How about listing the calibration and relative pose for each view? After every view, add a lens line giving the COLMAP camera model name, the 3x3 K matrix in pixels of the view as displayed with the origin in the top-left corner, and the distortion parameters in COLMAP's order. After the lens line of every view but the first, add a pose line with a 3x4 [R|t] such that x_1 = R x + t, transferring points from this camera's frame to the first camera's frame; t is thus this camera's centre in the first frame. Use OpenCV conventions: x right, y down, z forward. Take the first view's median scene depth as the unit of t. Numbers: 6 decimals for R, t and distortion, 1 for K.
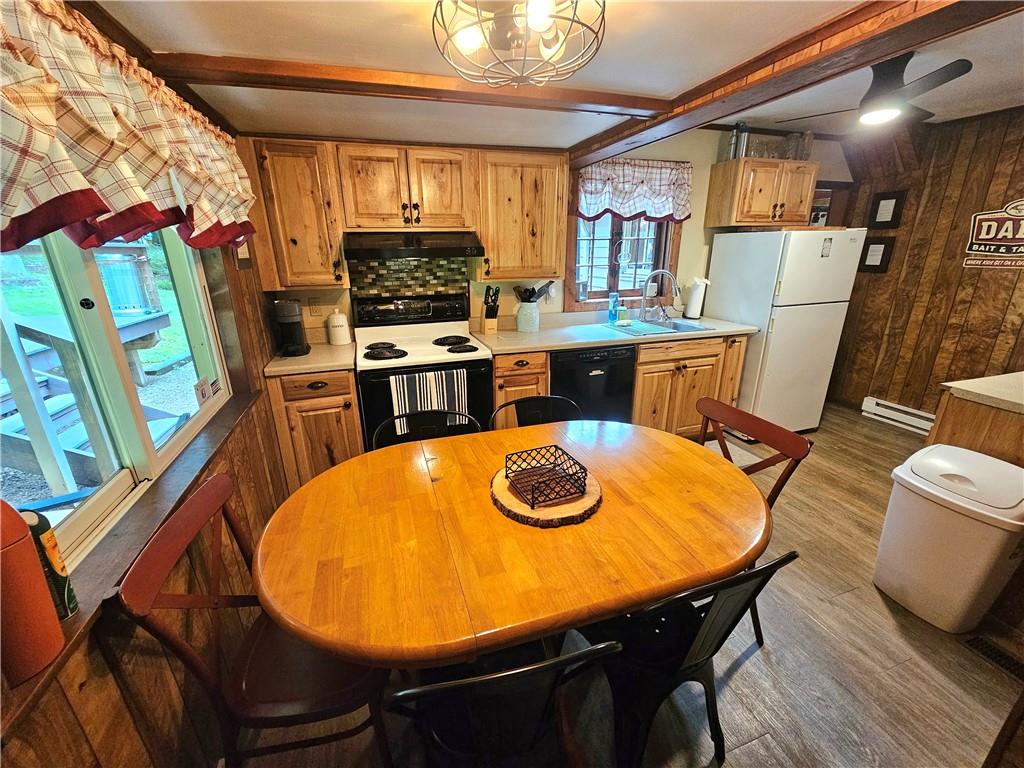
lens RADIAL K [[421.0, 0, 510.5], [0, 421.0, 393.7], [0, 0, 1]] dist [-0.001926, -0.000729]
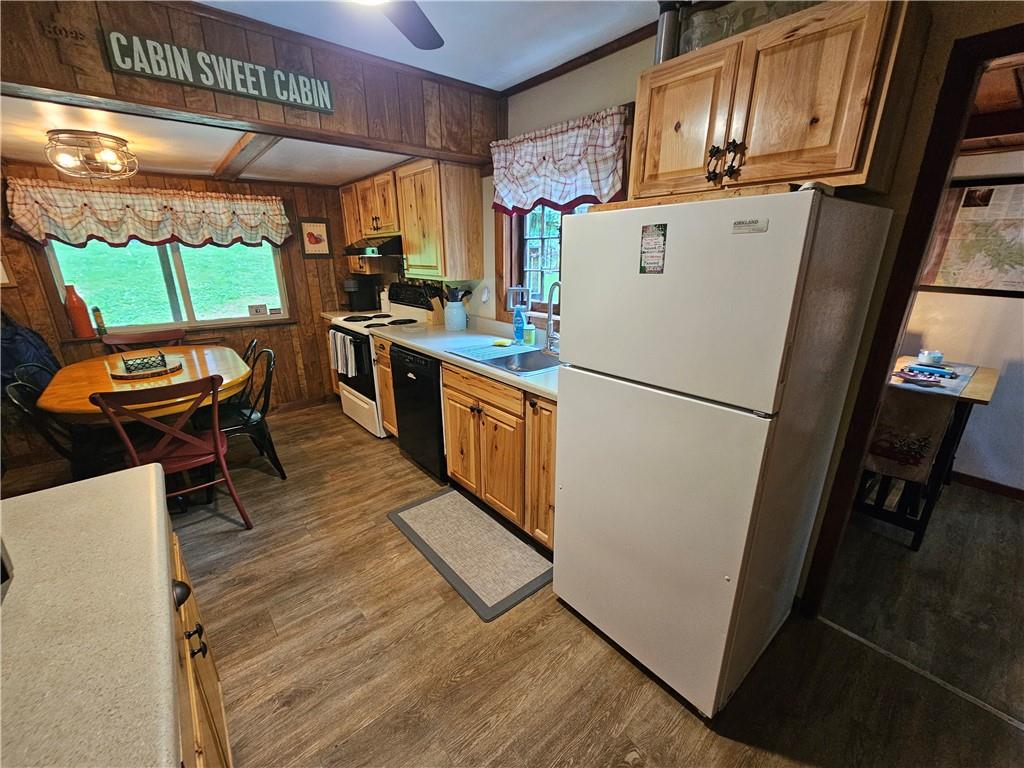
lens RADIAL K [[421.0, 0, 508.4], [0, 421.0, 392.0], [0, 0, 1]] dist [-0.001926, -0.000729]
pose [[0.358271, 0.302739, -0.883171, 1.238916], [-0.307261, 0.931503, 0.194662, -0.292841], [0.881608, 0.201622, 0.426750, 0.840086]]
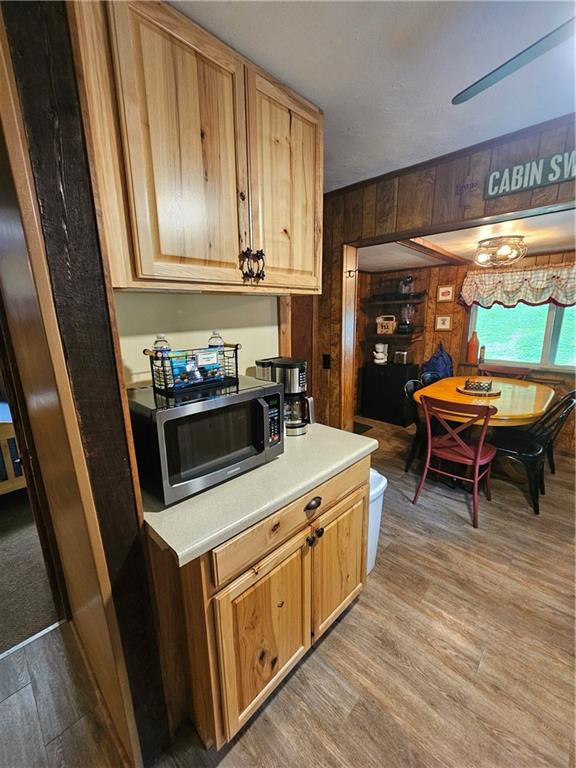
lens RADIAL K [[315.8, 0, 285.2], [0, 315.8, 384.6], [0, 0, 1]] dist [-0.001926, -0.000729]
pose [[-0.892462, 0.127494, -0.432731, 1.111294], [-0.117976, 0.859891, 0.496659, -0.369811], [0.435423, 0.494301, -0.752379, 1.024210]]
